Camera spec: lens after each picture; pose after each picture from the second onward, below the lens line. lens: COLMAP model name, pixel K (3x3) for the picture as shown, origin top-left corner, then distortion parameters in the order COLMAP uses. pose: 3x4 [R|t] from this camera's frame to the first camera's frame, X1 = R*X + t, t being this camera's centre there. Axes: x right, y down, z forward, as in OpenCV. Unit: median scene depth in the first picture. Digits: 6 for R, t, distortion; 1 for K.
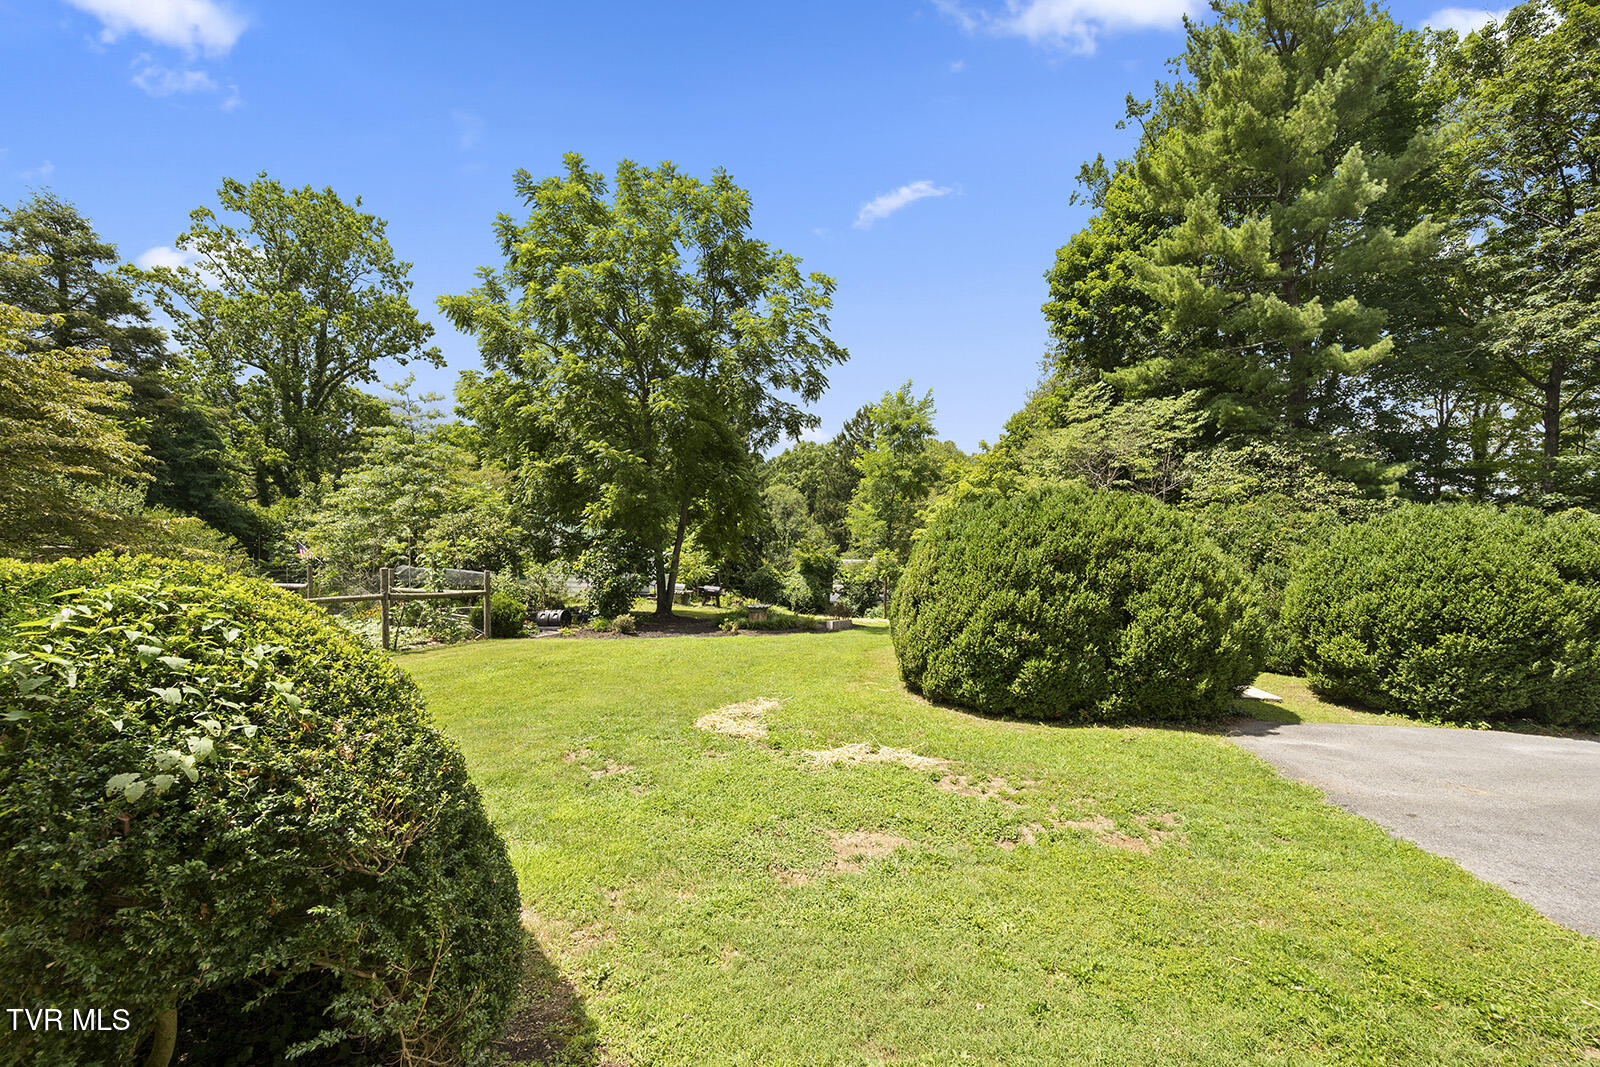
lens RADIAL K [[647.6, 0, 804.6], [0, 647.6, 575.3], [0, 0, 1]] dist [0.000186, -0.000098]
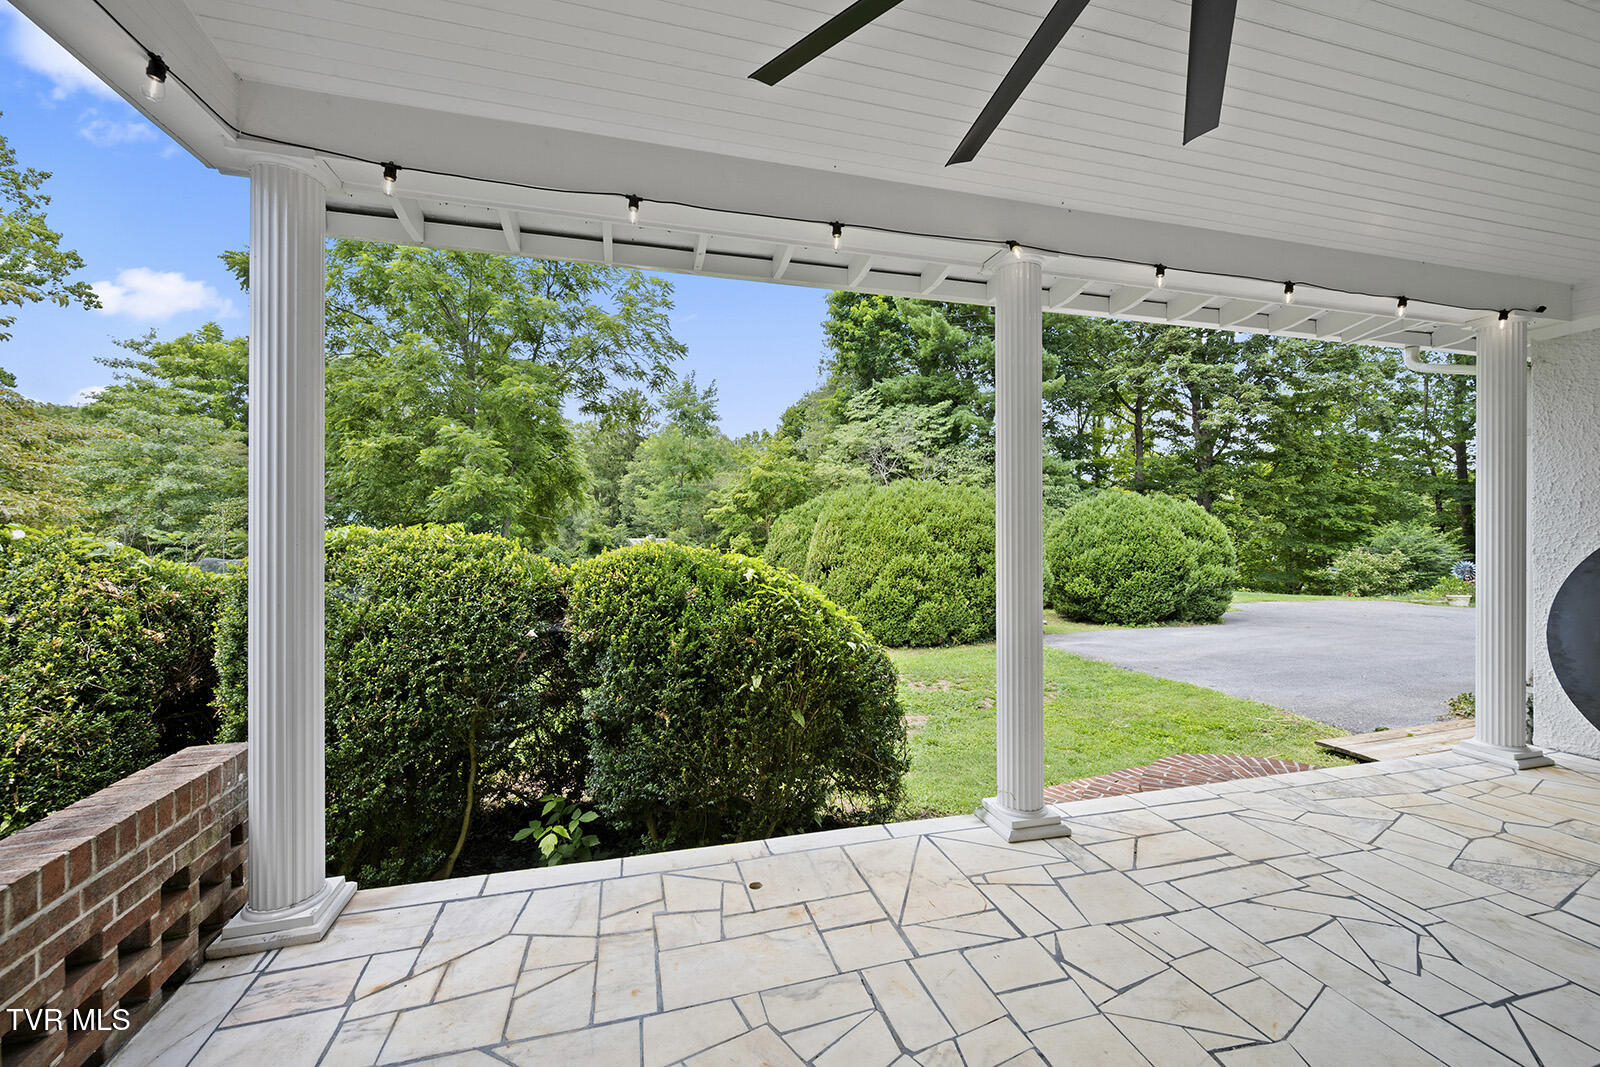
lens RADIAL K [[627.9, 0, 803.1], [0, 627.9, 531.3], [0, 0, 1]] dist [-0.000669, -0.000102]
pose [[0.926443, -0.022799, 0.375743, -0.145437], [0.034614, 0.999095, -0.024724, -0.000886], [-0.374839, 0.035912, 0.926394, -0.064031]]
